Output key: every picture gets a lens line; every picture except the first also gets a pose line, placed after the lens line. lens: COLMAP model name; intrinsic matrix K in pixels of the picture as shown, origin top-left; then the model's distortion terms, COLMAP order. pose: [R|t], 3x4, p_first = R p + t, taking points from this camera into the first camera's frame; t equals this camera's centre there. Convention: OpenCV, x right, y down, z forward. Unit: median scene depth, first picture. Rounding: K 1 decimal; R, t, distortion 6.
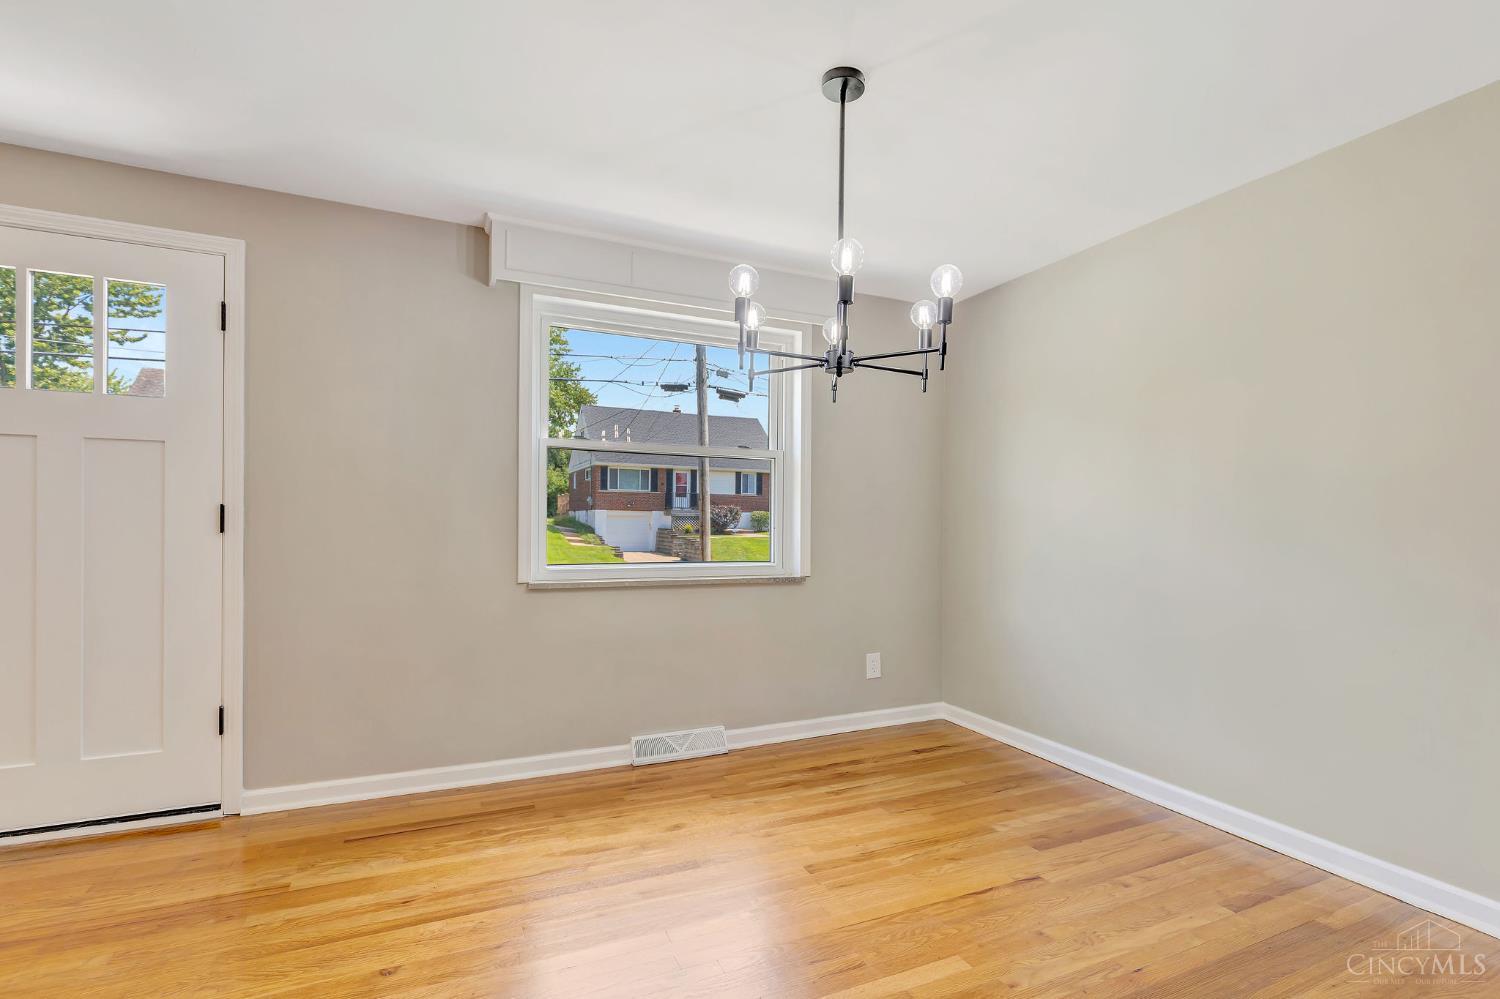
lens RADIAL K [[720.3, 0, 750.1], [0, 720.3, 519.8], [0, 0, 1]] dist [-0.013530, -0.000255]
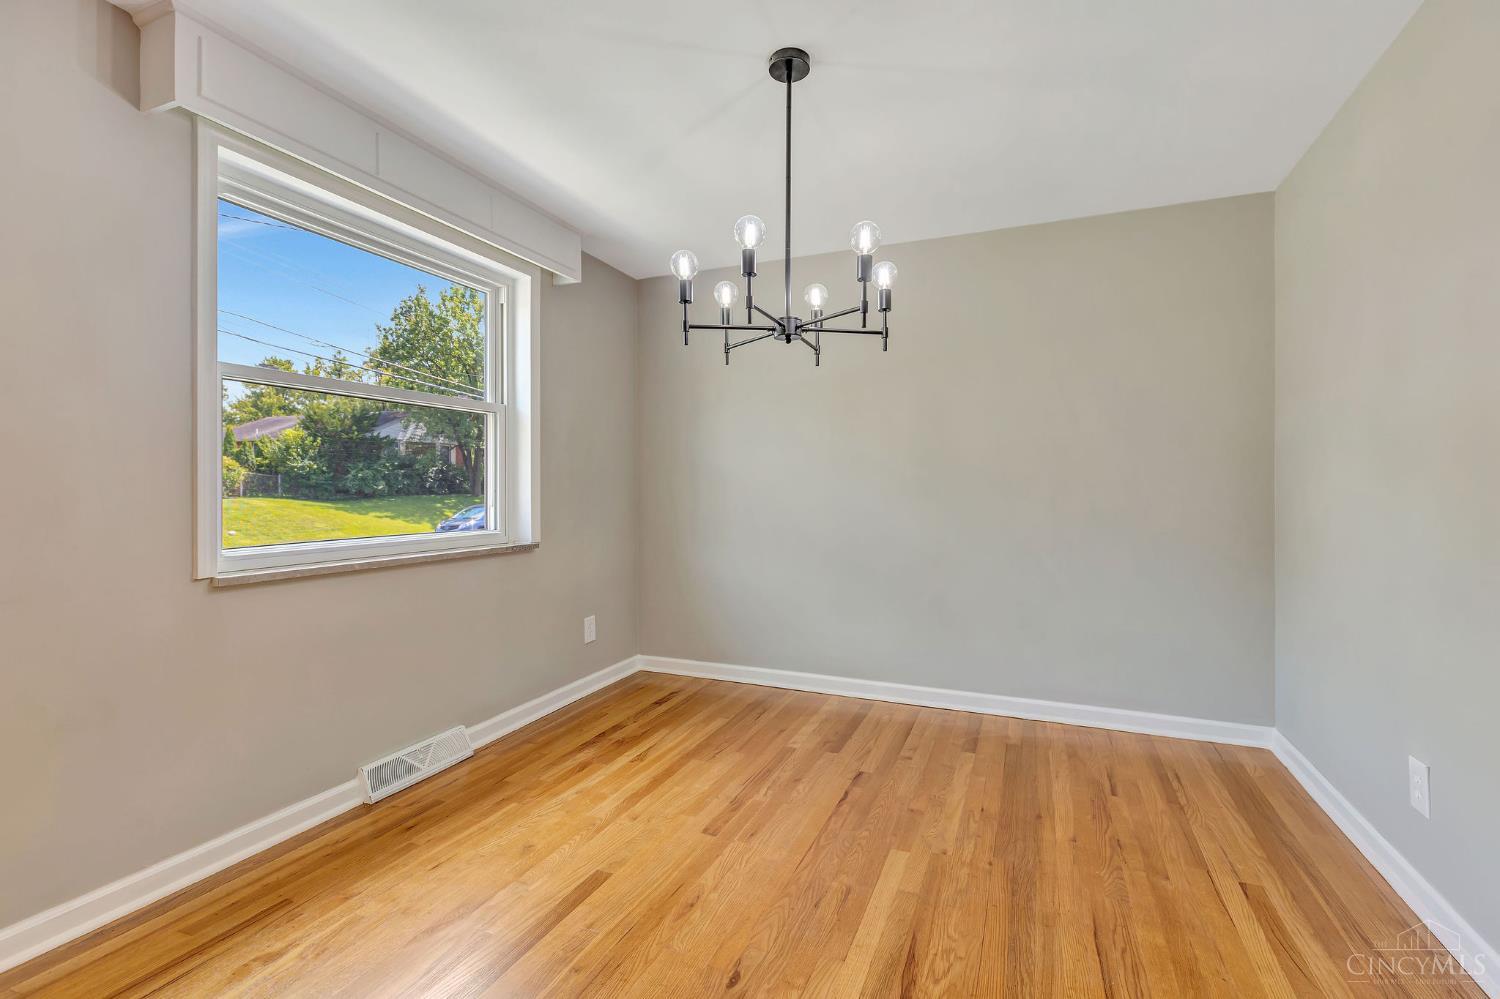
lens RADIAL K [[686.9, 0, 765.8], [0, 686.9, 479.1], [0, 0, 1]] dist [-0.000127, -0.000609]
pose [[0.730739, -0.004361, 0.682643, -0.382097], [0.008342, 0.999962, -0.002542, 0.001778], [-0.682606, 0.007552, 0.730748, 0.189702]]
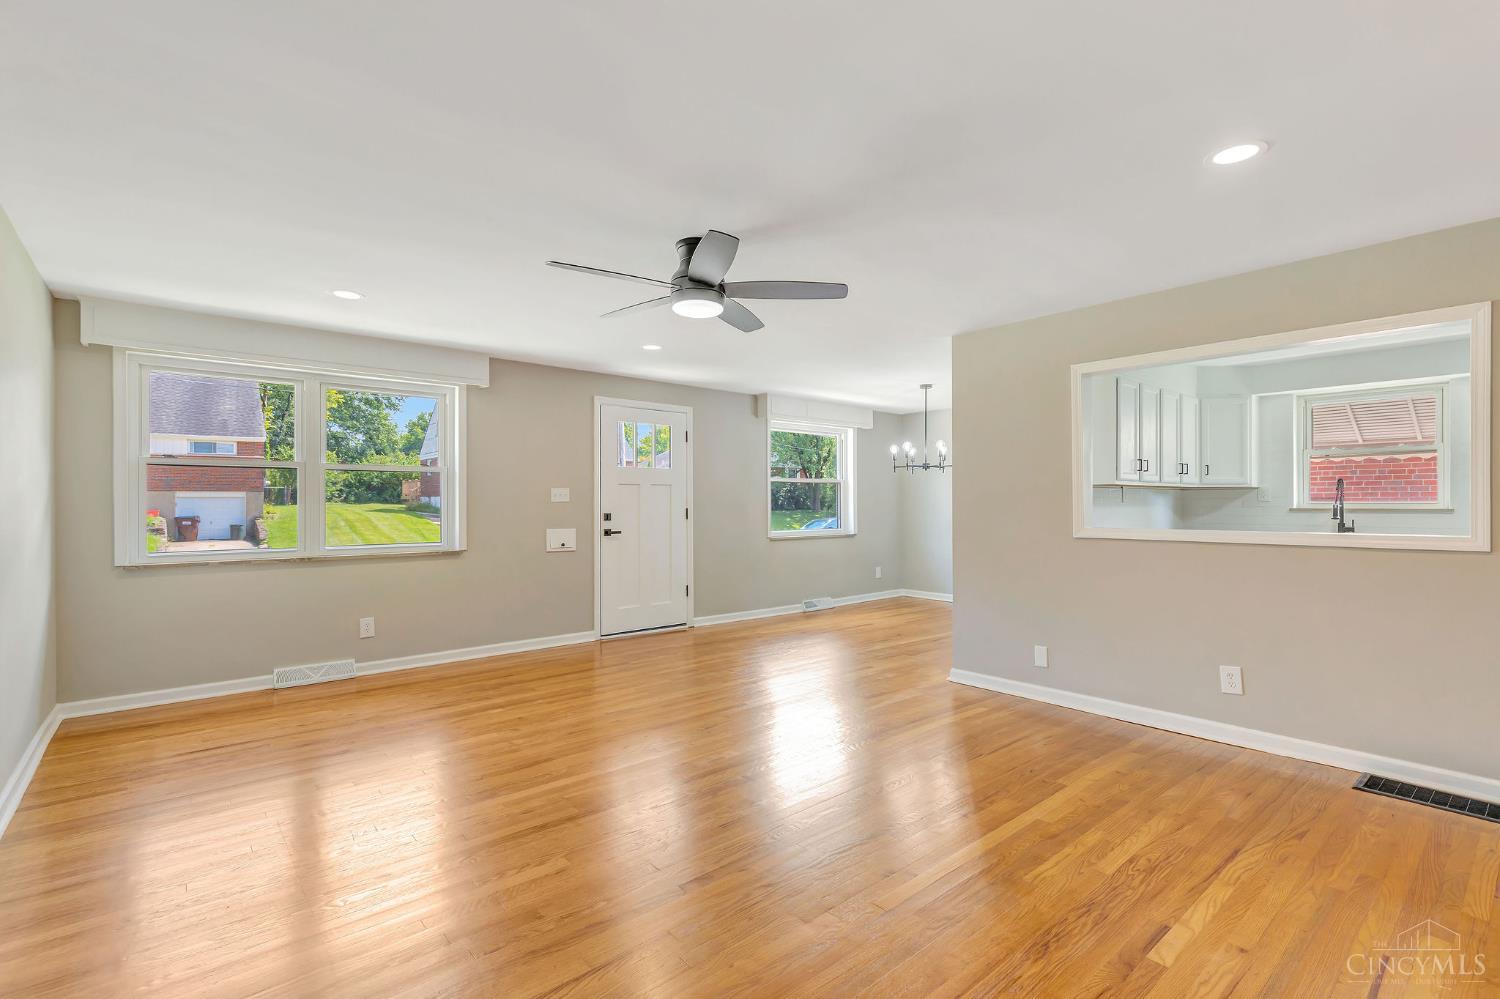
lens RADIAL K [[685.6, 0, 757.3], [0, 685.6, 501.2], [0, 0, 1]] dist [-0.000488, -0.000295]
pose [[0.963604, -0.010835, 0.267114, -1.017715], [0.010753, 0.999941, 0.001771, -0.043360], [-0.267117, 0.001166, 0.963663, -1.307597]]
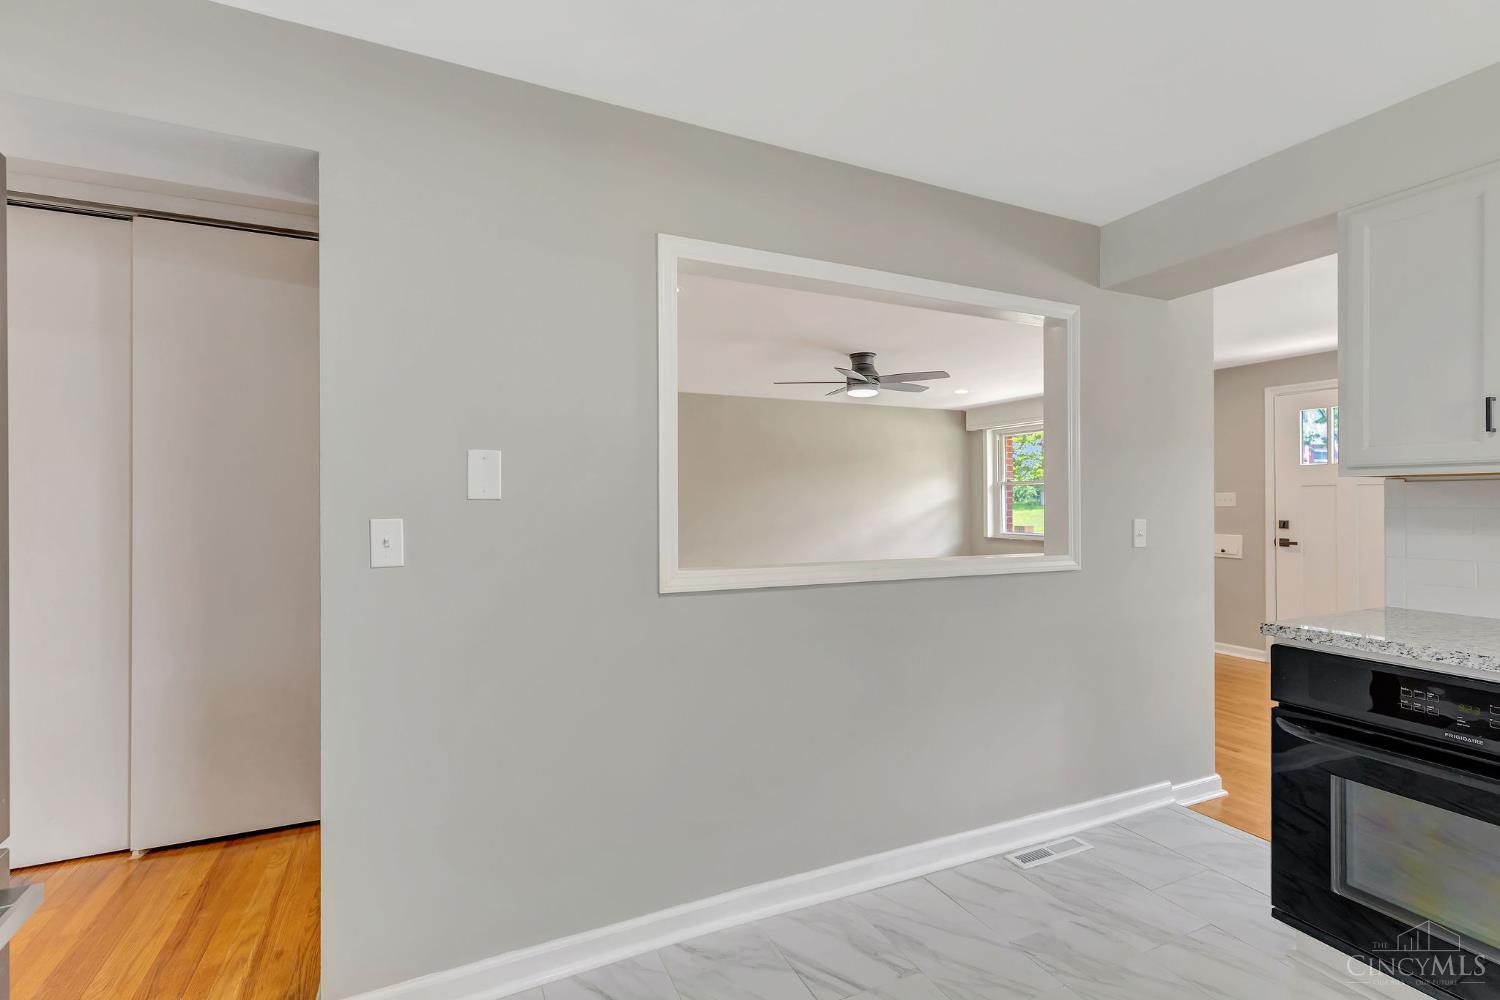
lens RADIAL K [[685.5, 0, 755.1], [0, 685.5, 497.6], [0, 0, 1]] dist [-0.001490, -0.000325]
pose [[-0.010173, -0.016545, -0.999811, 0.855479], [0.002425, 0.999860, -0.016571, -0.040835], [0.999945, -0.002593, -0.010132, -0.562977]]
